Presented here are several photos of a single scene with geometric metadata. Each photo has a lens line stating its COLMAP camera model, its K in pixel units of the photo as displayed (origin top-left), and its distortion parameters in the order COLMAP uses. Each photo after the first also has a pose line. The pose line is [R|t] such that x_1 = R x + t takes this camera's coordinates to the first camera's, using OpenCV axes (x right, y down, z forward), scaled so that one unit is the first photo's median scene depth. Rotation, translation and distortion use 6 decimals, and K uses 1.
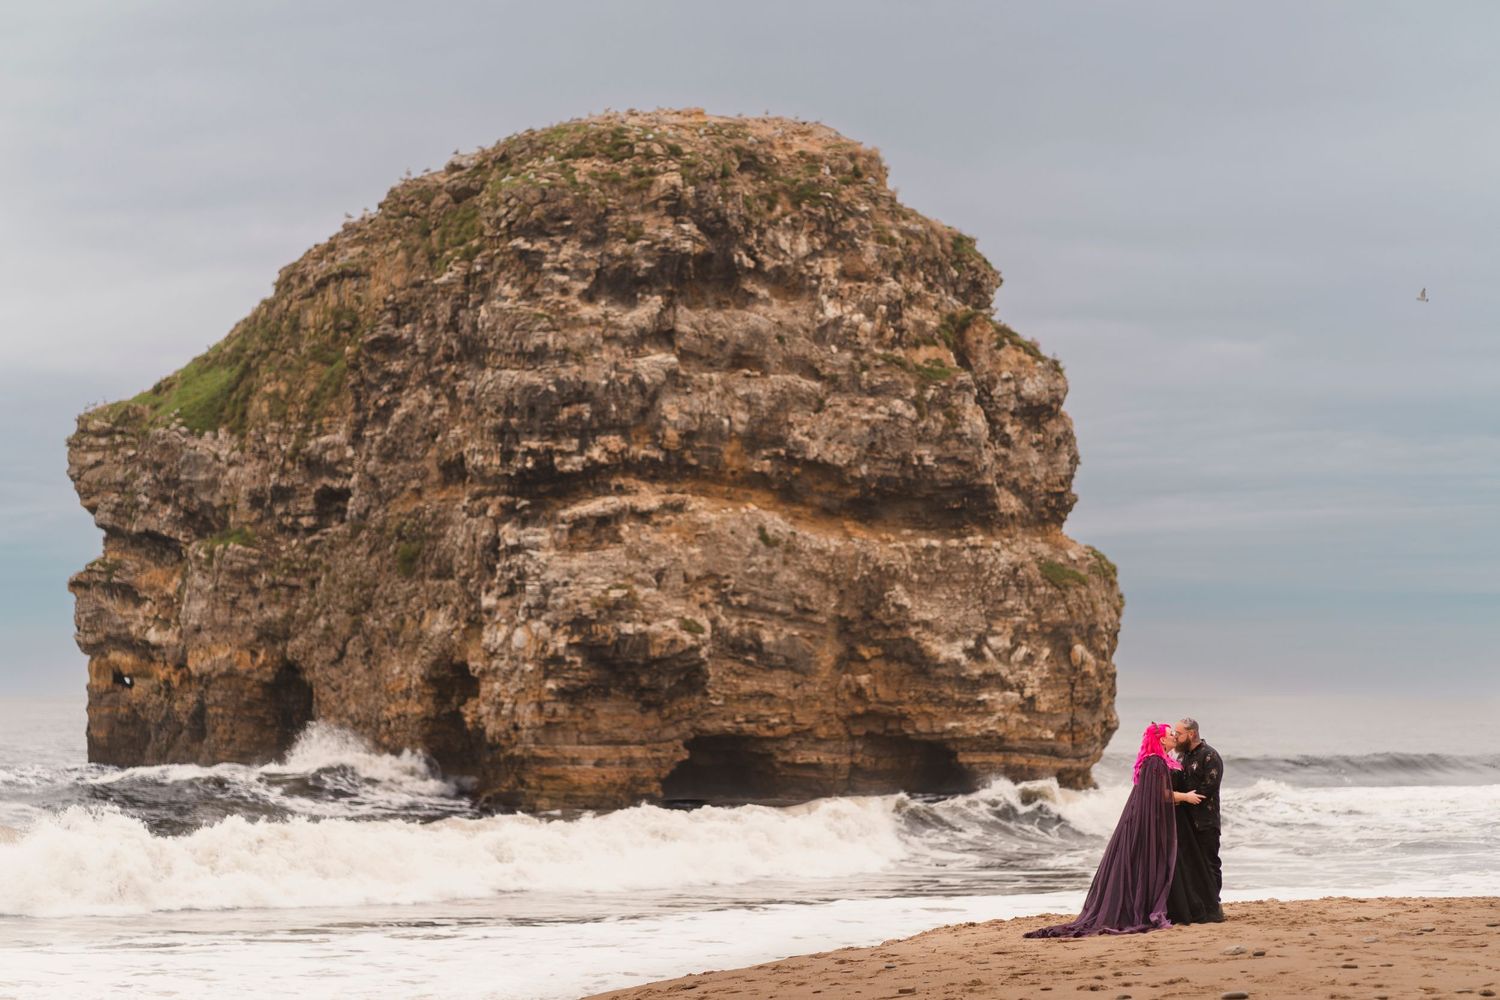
lens RADIAL K [[3467.4, 0, 750.4], [0, 3467.4, 501.0], [0, 0, 1]] dist [-0.022310, 0.000000]
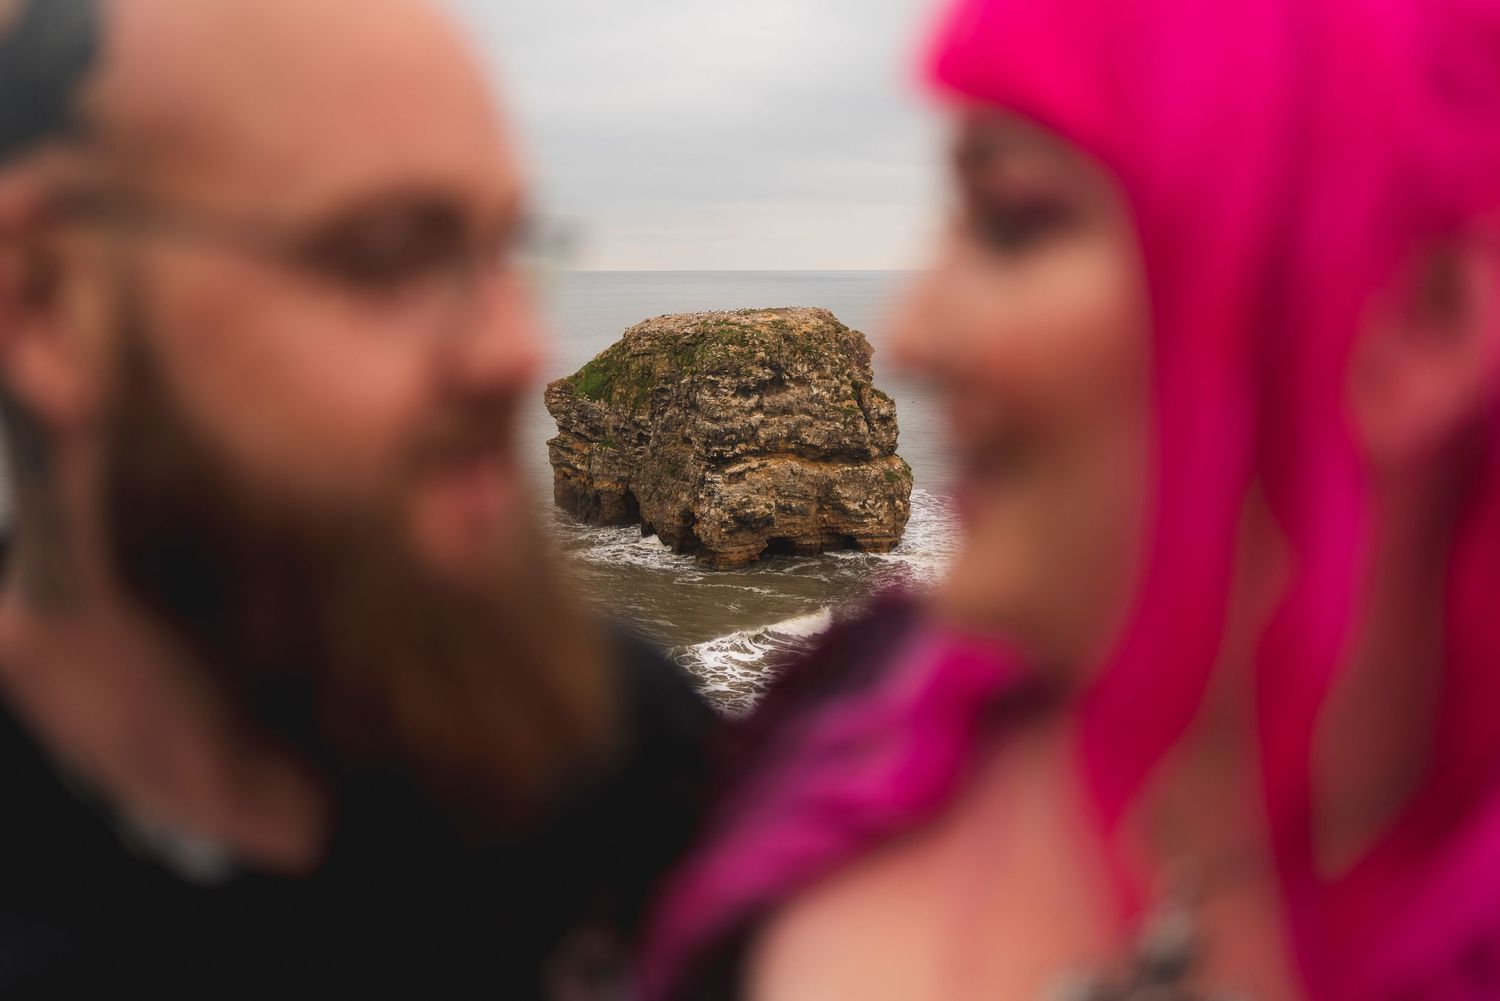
lens RADIAL K [[1487.7, 0, 761.4], [0, 1487.7, 504.8], [0, 0, 1]] dist [0.003887, 0.000000]
pose [[0.999966, -0.001200, -0.008119, -0.012453], [0.002873, 0.977858, 0.209250, -0.226782], [0.007688, -0.209267, 0.977828, -0.260397]]
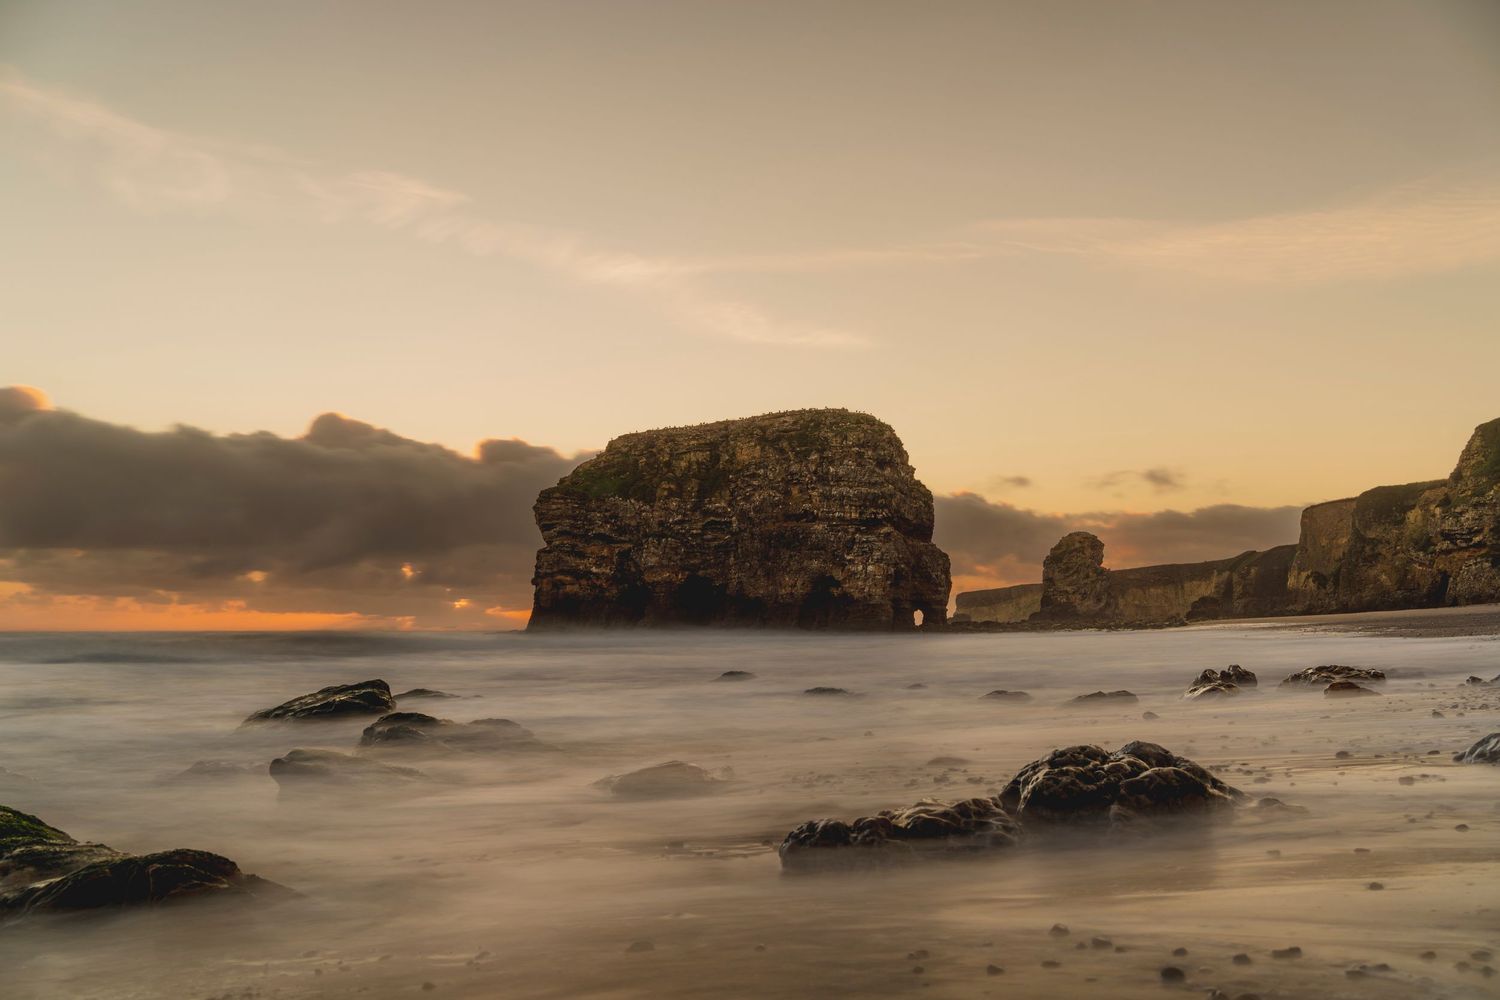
lens RADIAL K [[1487.7, 0, 750.5], [0, 1487.7, 502.4], [0, 0, 1]] dist [0.003887, 0.000000]
pose [[0.816412, 0.043241, 0.575849, -0.932202], [-0.026846, 0.998956, -0.036951, 0.030224], [-0.576846, 0.014708, 0.816721, -0.094652]]
